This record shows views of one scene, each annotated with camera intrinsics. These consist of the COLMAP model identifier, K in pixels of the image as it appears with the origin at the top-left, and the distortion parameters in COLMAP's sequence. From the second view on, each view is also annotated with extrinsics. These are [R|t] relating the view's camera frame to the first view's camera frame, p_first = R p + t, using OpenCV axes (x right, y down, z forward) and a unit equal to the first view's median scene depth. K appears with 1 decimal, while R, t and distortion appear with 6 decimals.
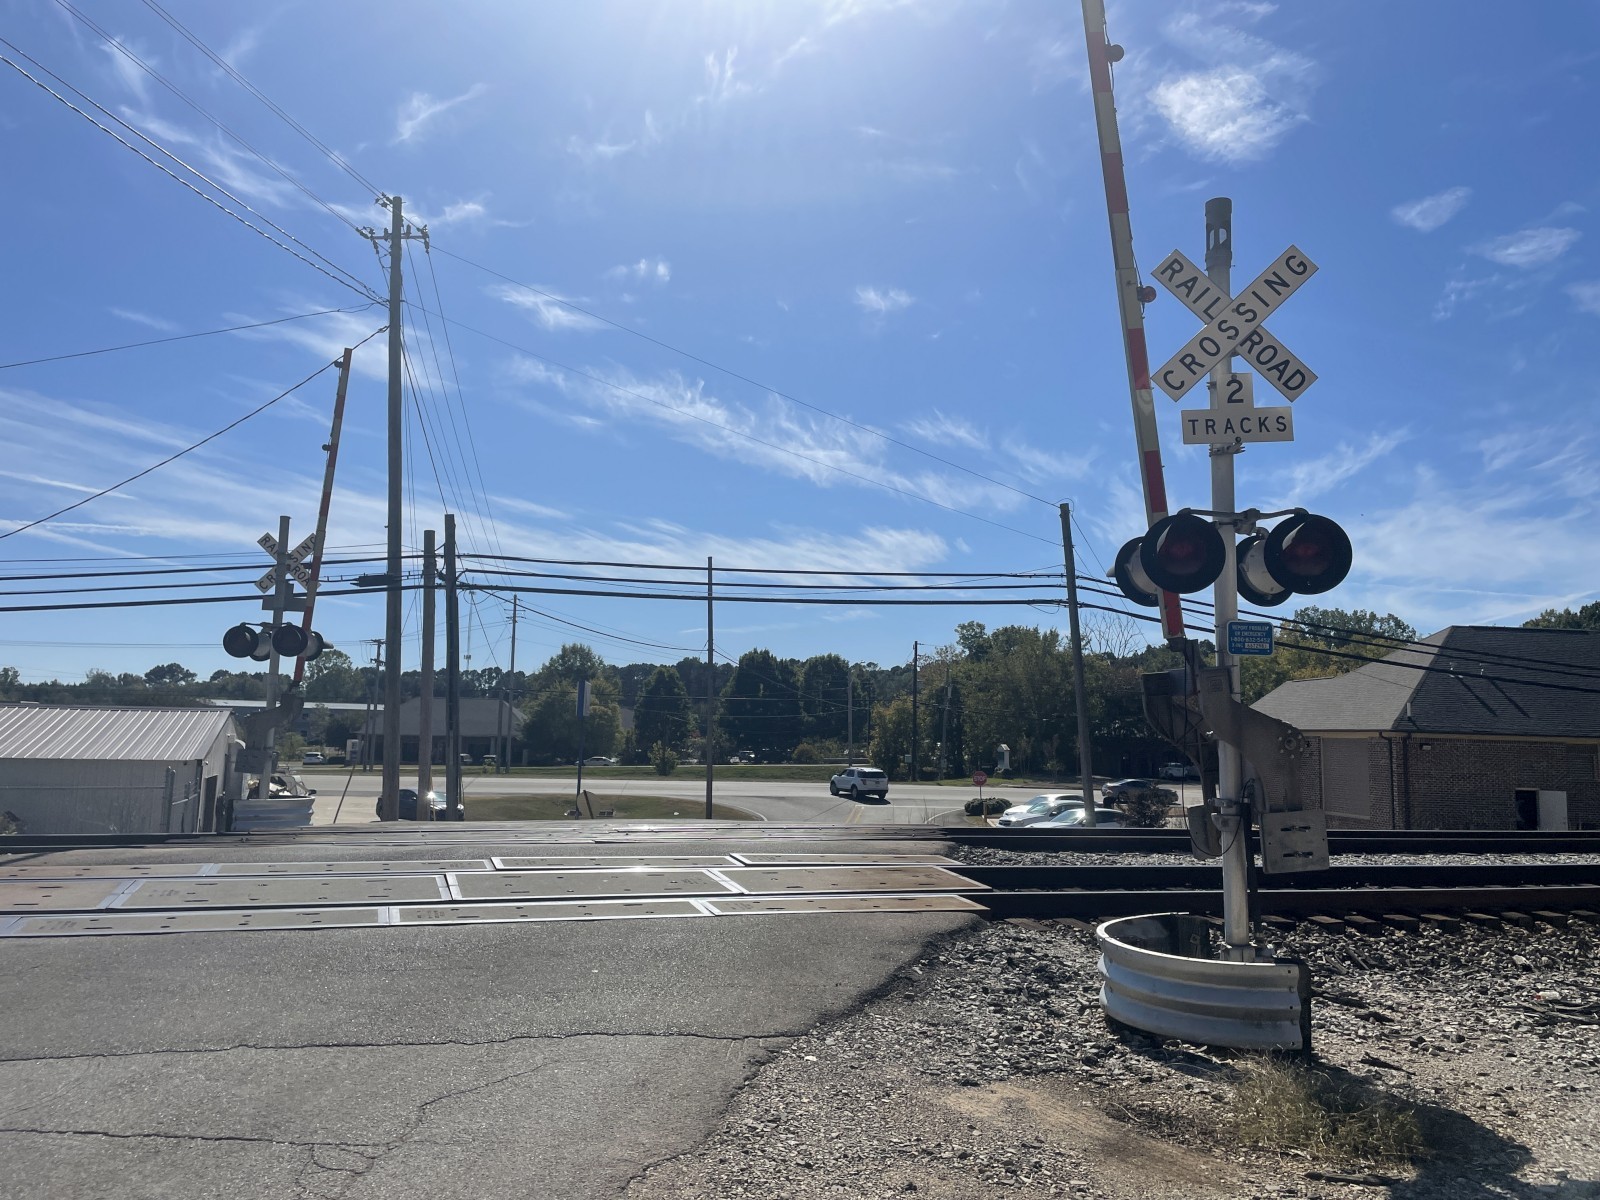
lens RADIAL K [[1233.3, 0, 789.2], [0, 1233.3, 622.4], [0, 0, 1]] dist [0.104758, -0.131102]
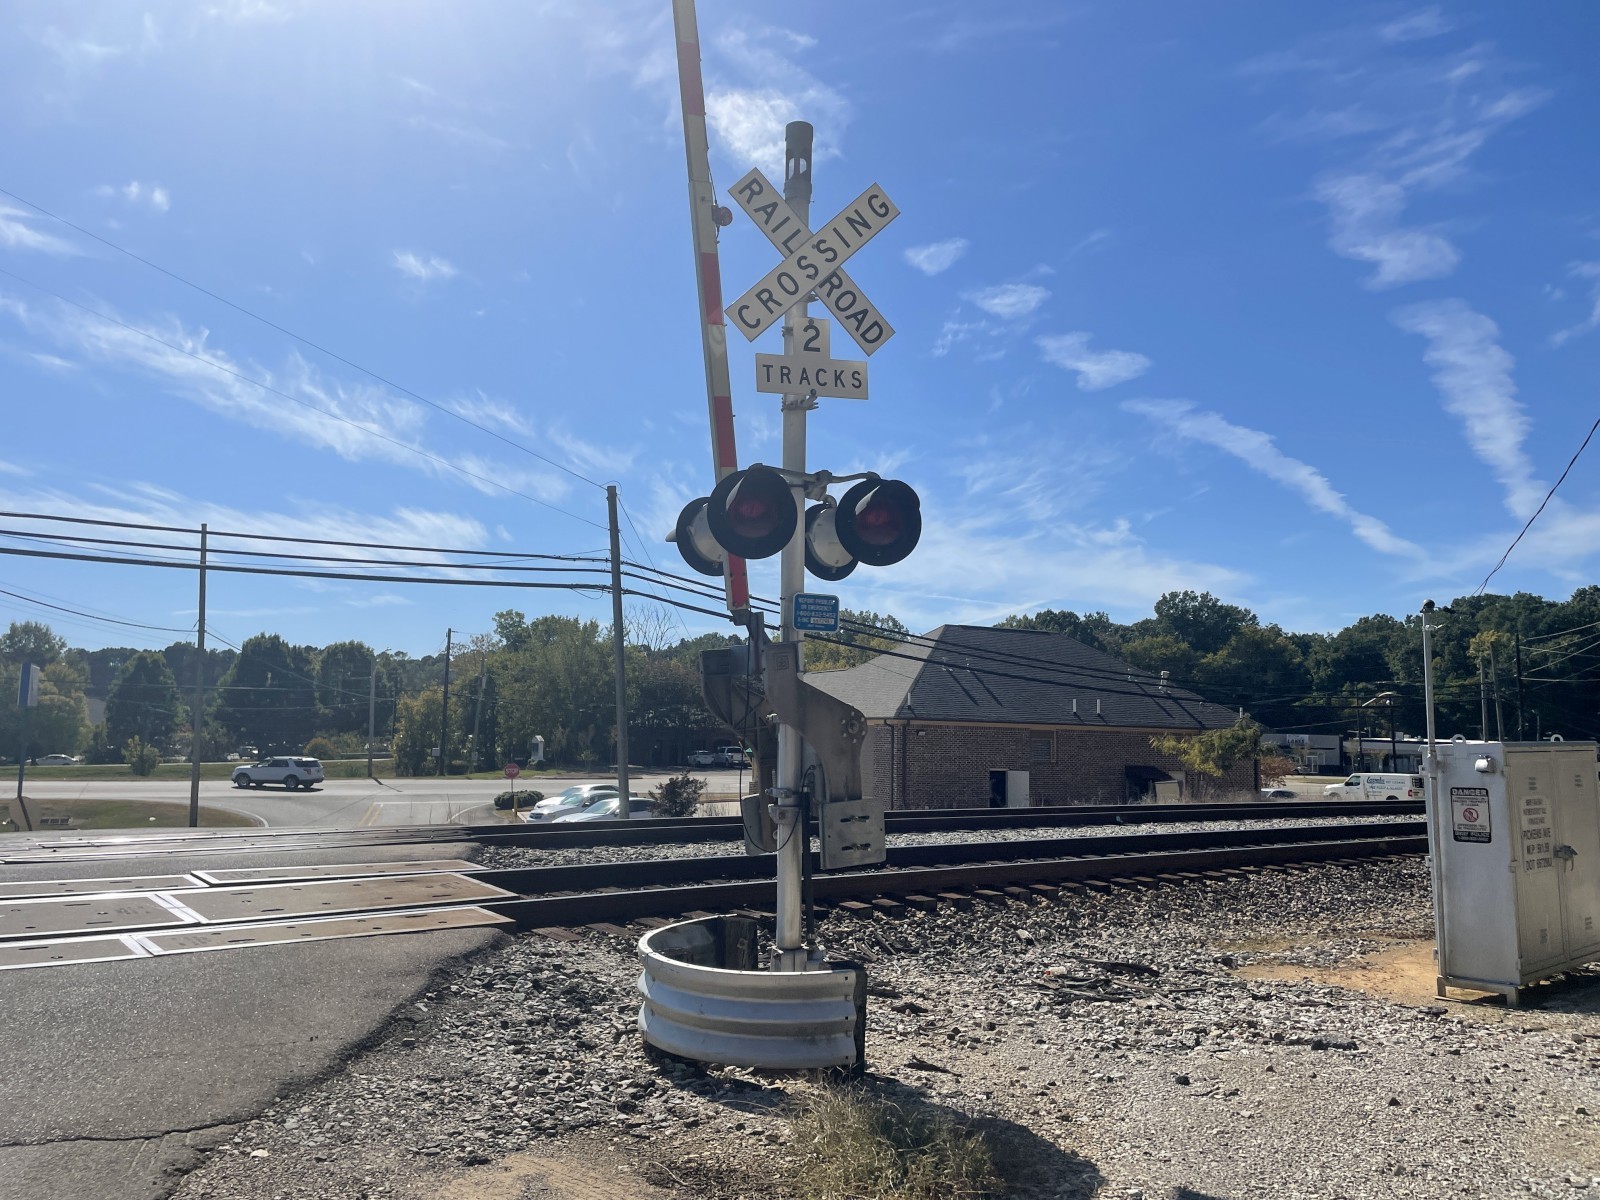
lens RADIAL K [[1215.4, 0, 815.2], [0, 1215.4, 600.4], [0, 0, 1]] dist [0.105755, -0.129578]
pose [[0.924018, 0.036816, 0.380572, 0.017093], [-0.032230, 0.999311, -0.018419, 0.012741], [-0.380988, 0.004754, 0.924568, 0.107513]]
